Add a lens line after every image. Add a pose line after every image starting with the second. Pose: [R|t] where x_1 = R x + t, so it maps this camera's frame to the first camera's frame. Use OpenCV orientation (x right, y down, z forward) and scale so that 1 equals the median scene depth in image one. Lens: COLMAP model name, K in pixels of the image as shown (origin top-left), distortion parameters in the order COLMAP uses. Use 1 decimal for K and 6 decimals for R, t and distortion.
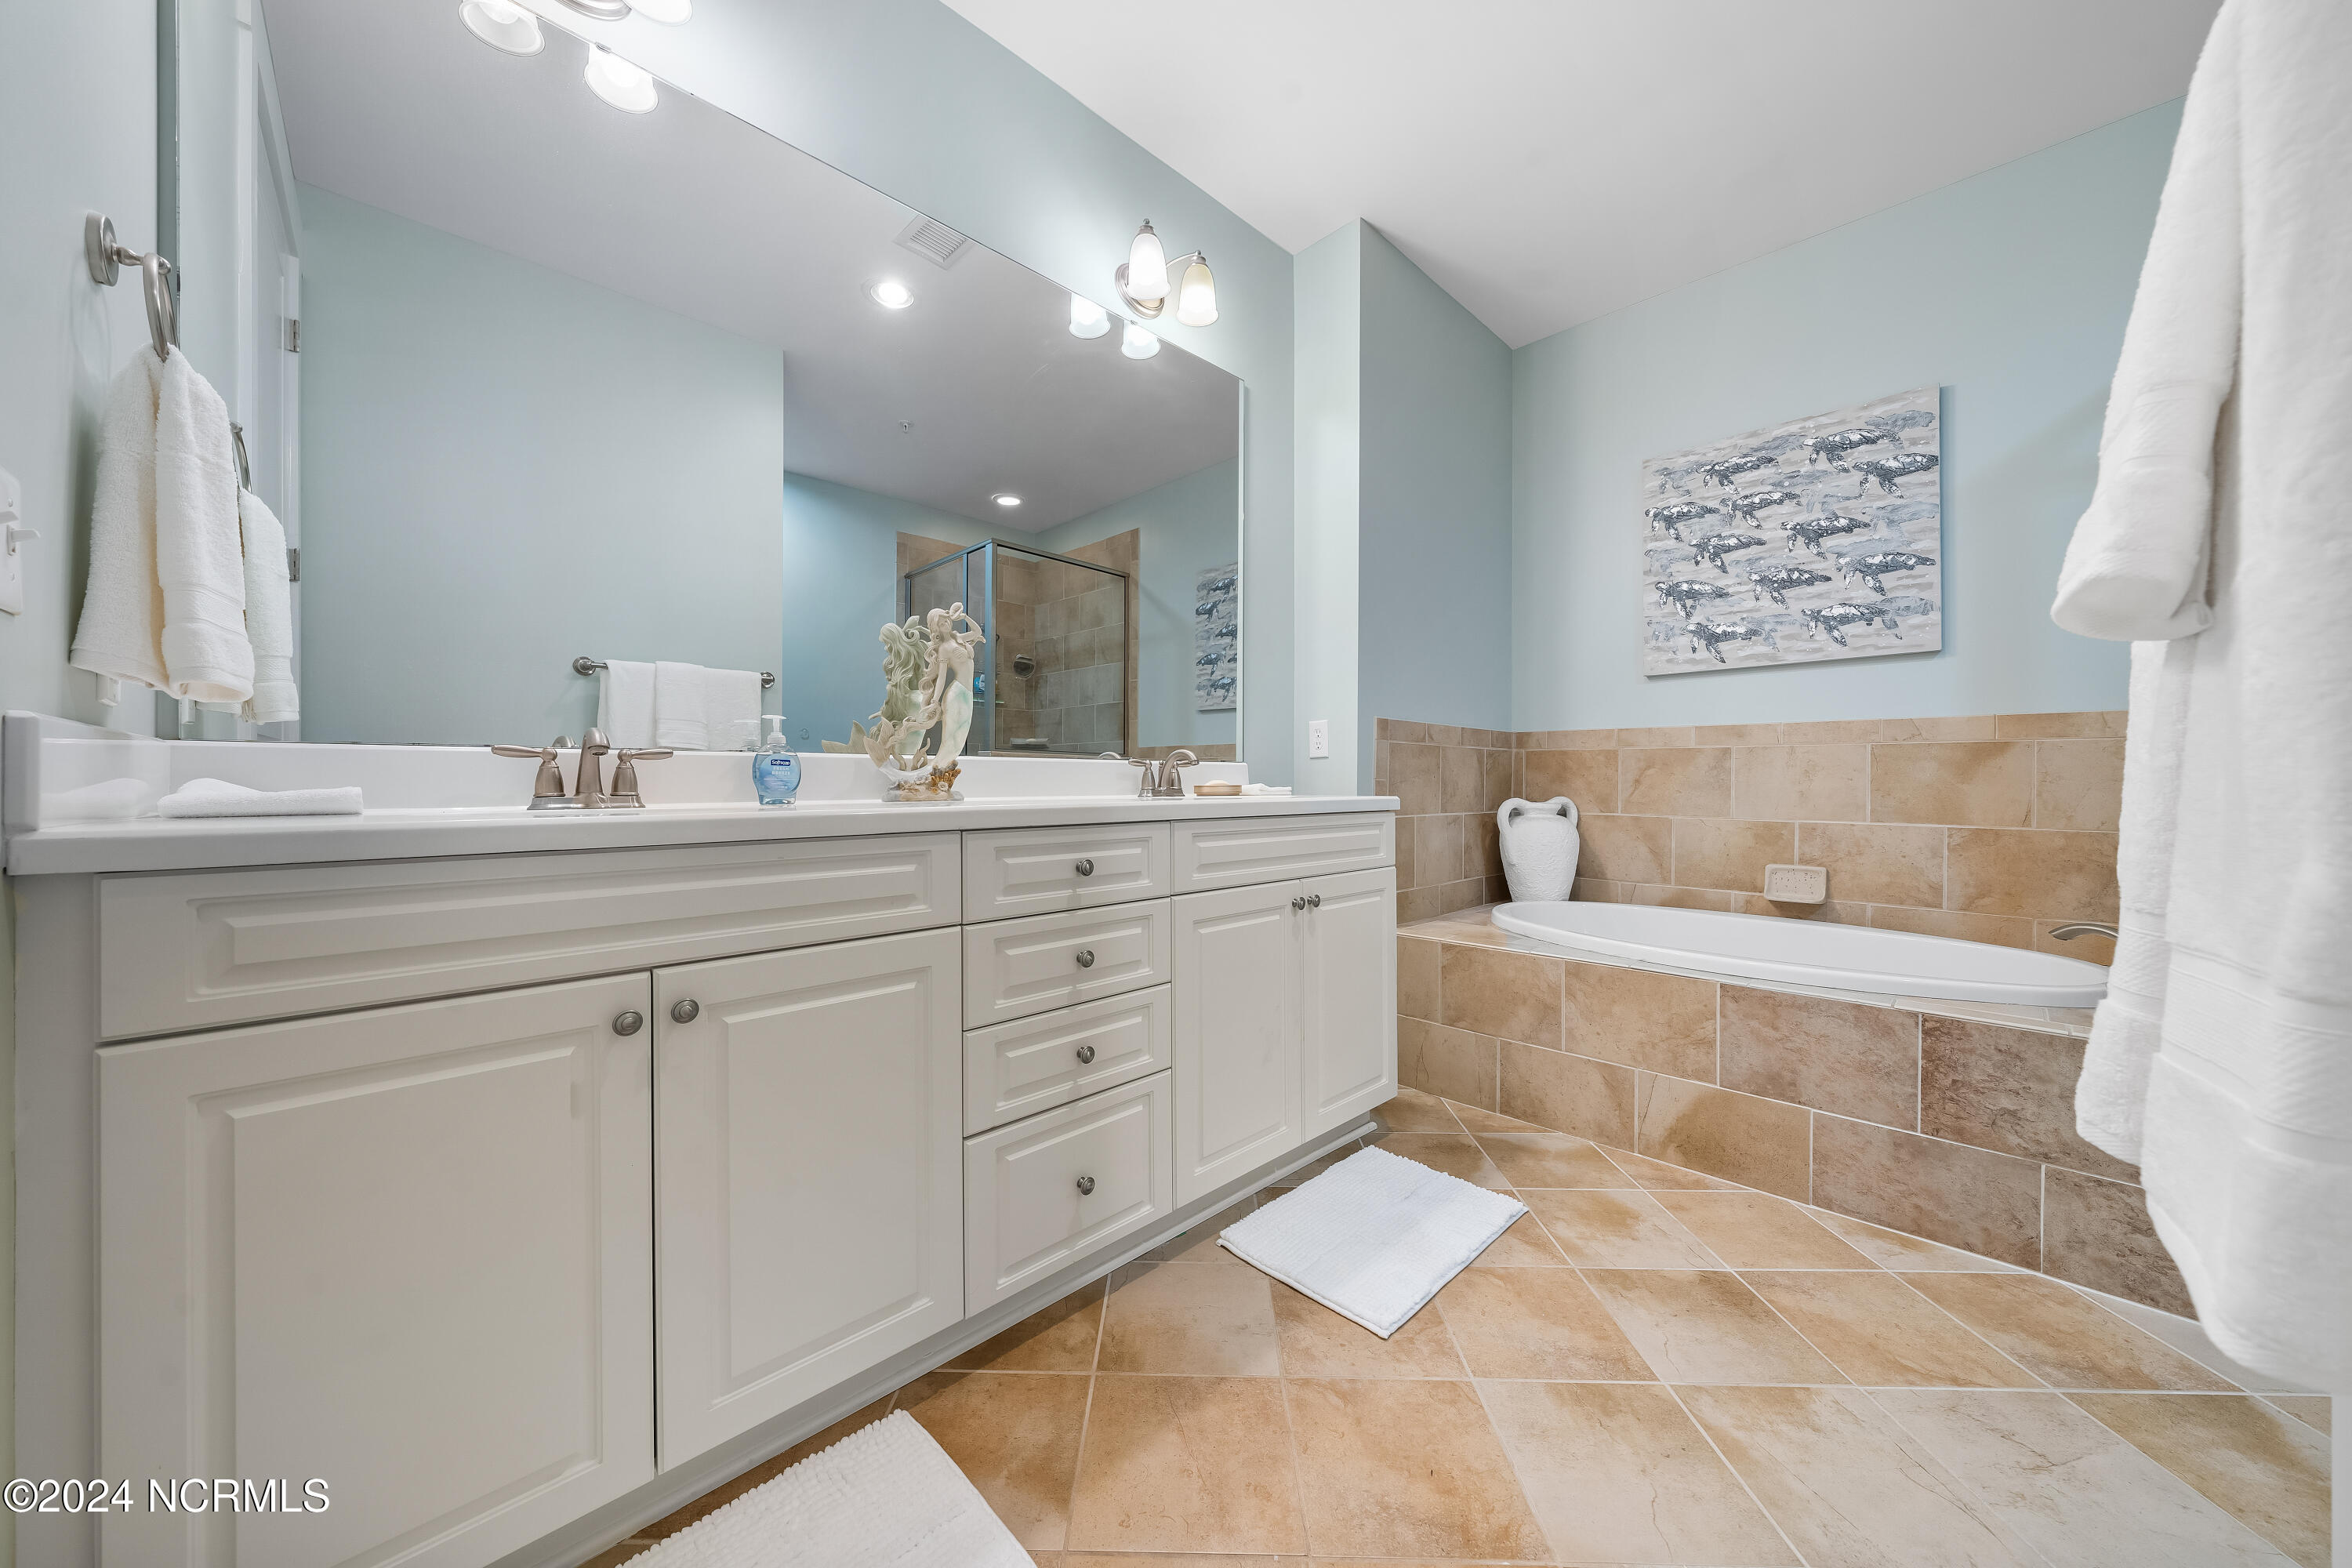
lens RADIAL K [[813.5, 0, 1164.8], [0, 813.5, 780.8], [0, 0, 1]] dist [-0.002829, -0.000571]
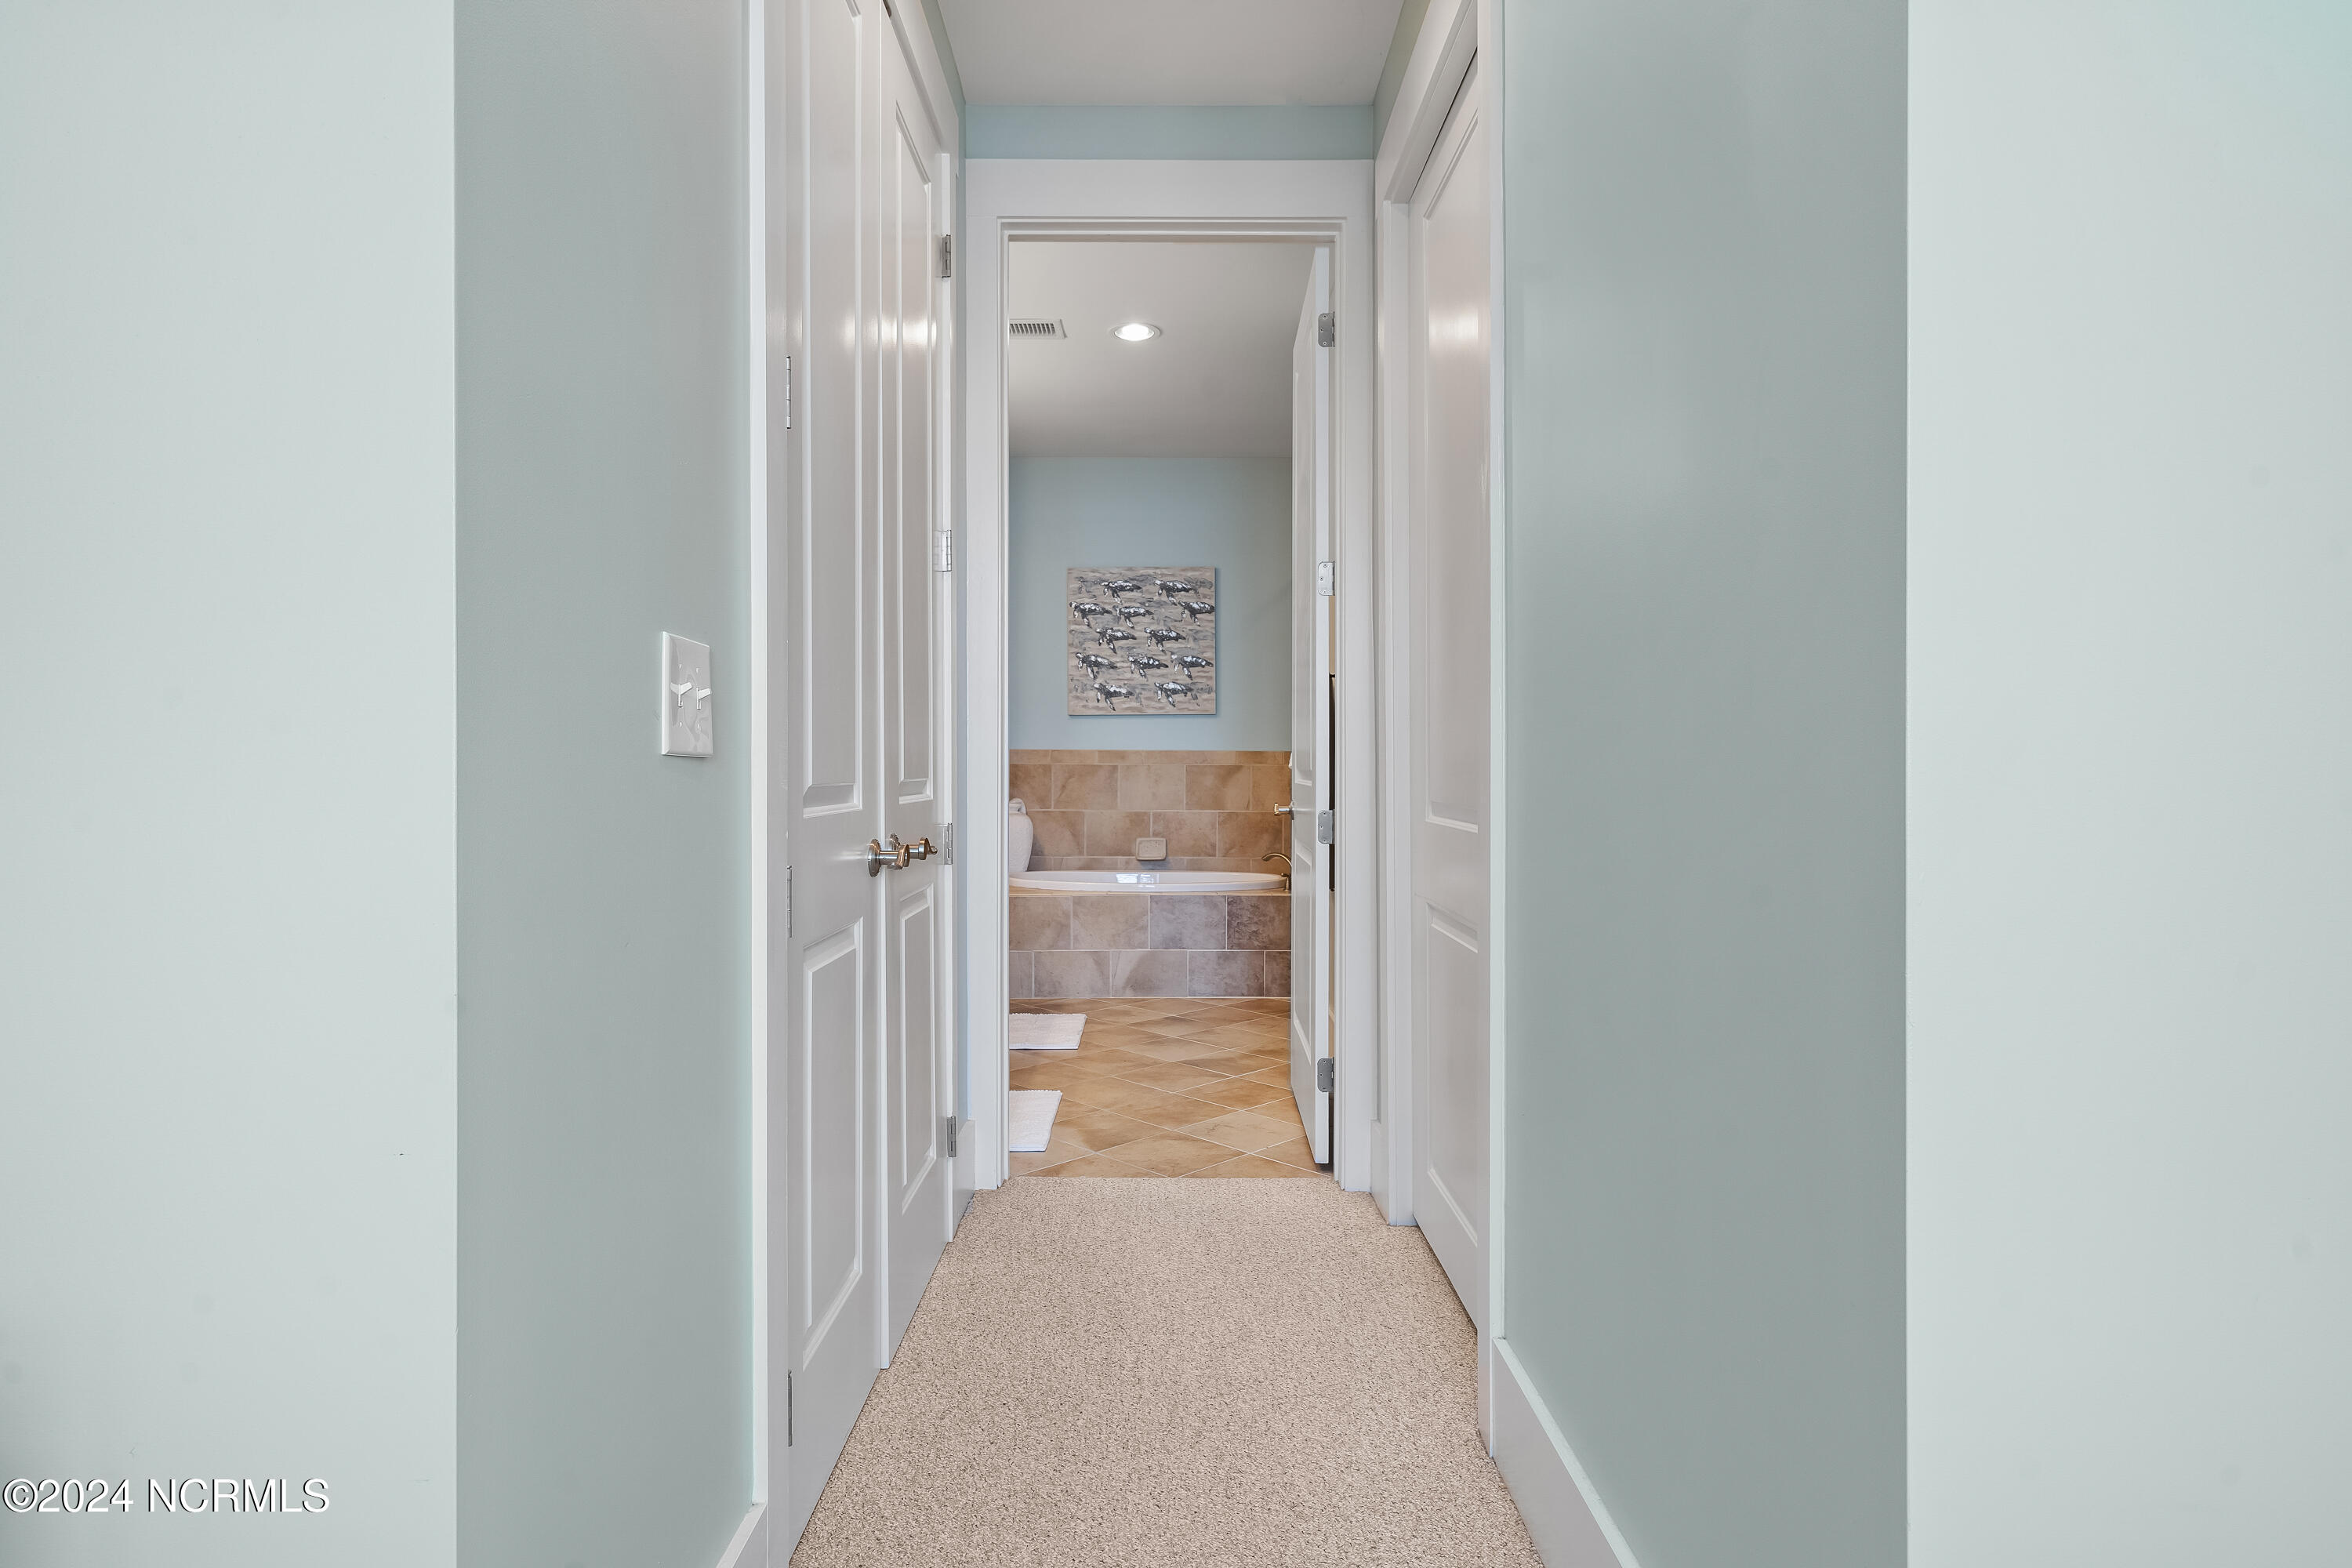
lens RADIAL K [[1291.4, 0, 1180.3], [0, 1291.4, 777.3], [0, 0, 1]] dist [0.000120, 0.000001]
pose [[0.685048, -0.007897, 0.728455, -1.185358], [0.001783, 0.999956, 0.009163, -0.045602], [-0.728496, -0.004979, 0.685032, -0.909329]]
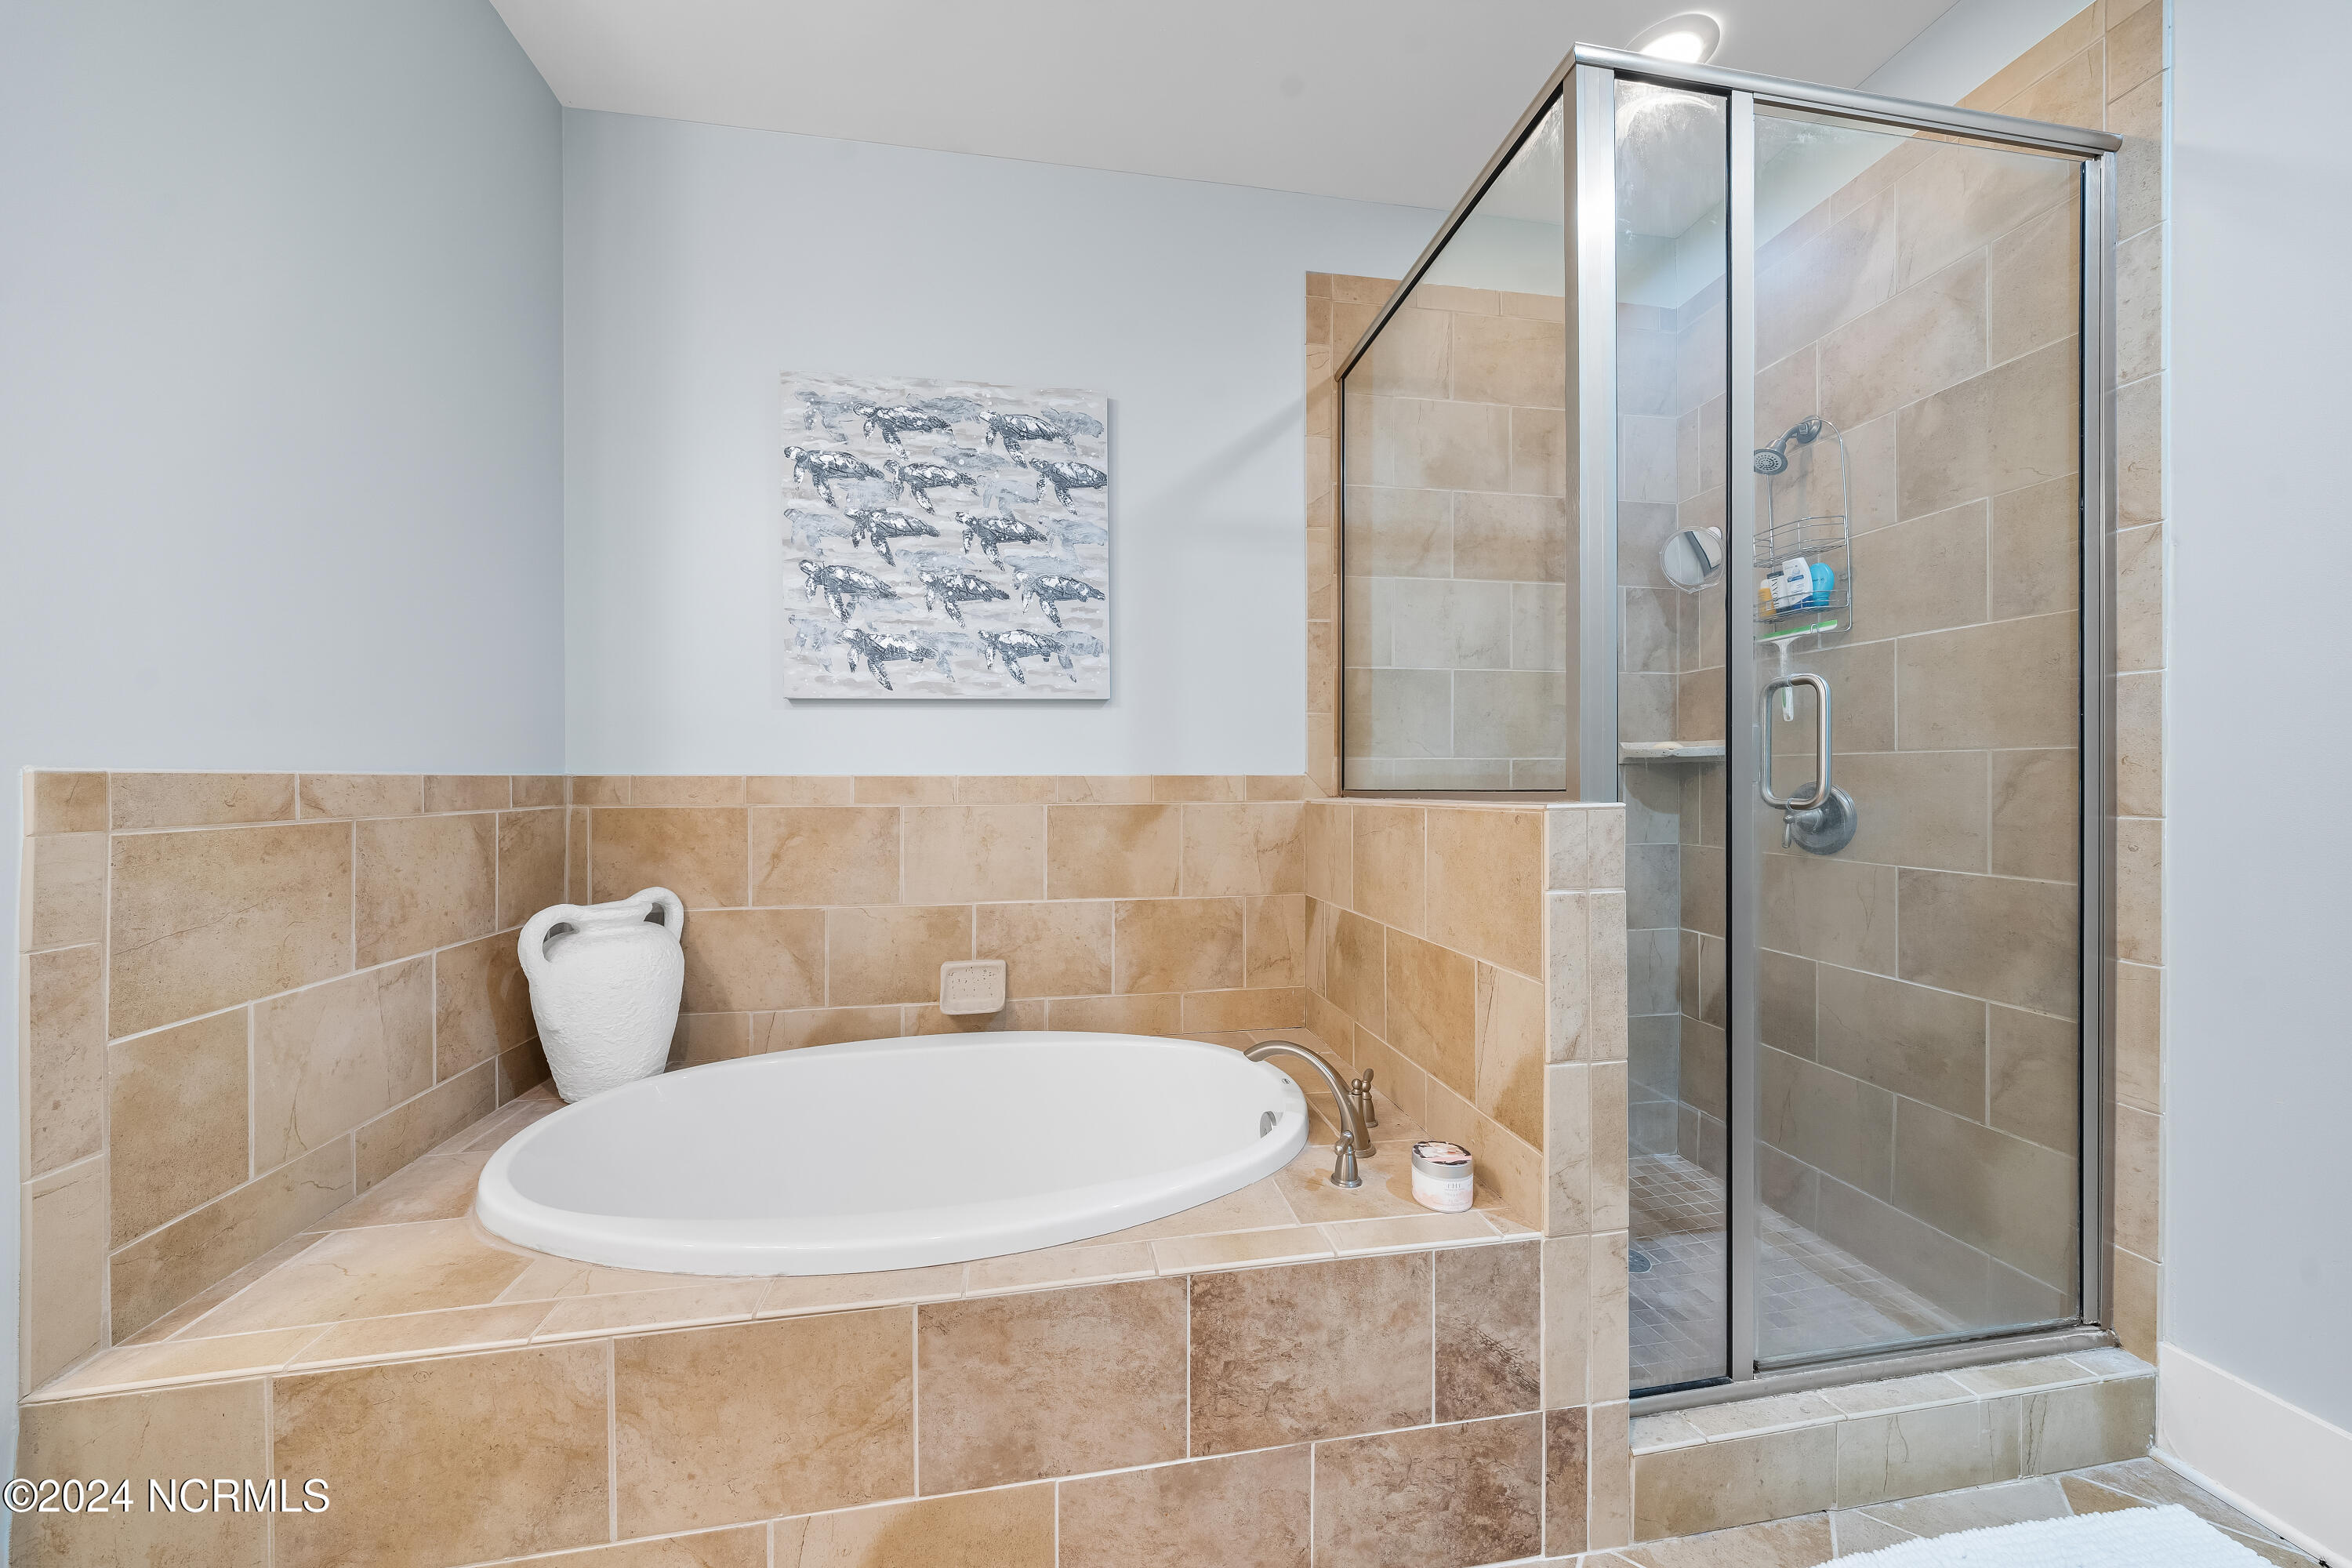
lens RADIAL K [[813.5, 0, 1169.4], [0, 813.5, 776.1], [0, 0, 1]] dist [-0.002829, -0.000571]
pose [[0.567539, -0.005844, 0.823326, 0.270749], [0.006352, 0.999976, 0.002719, -0.079469], [-0.823322, 0.003686, 0.567562, 0.446027]]
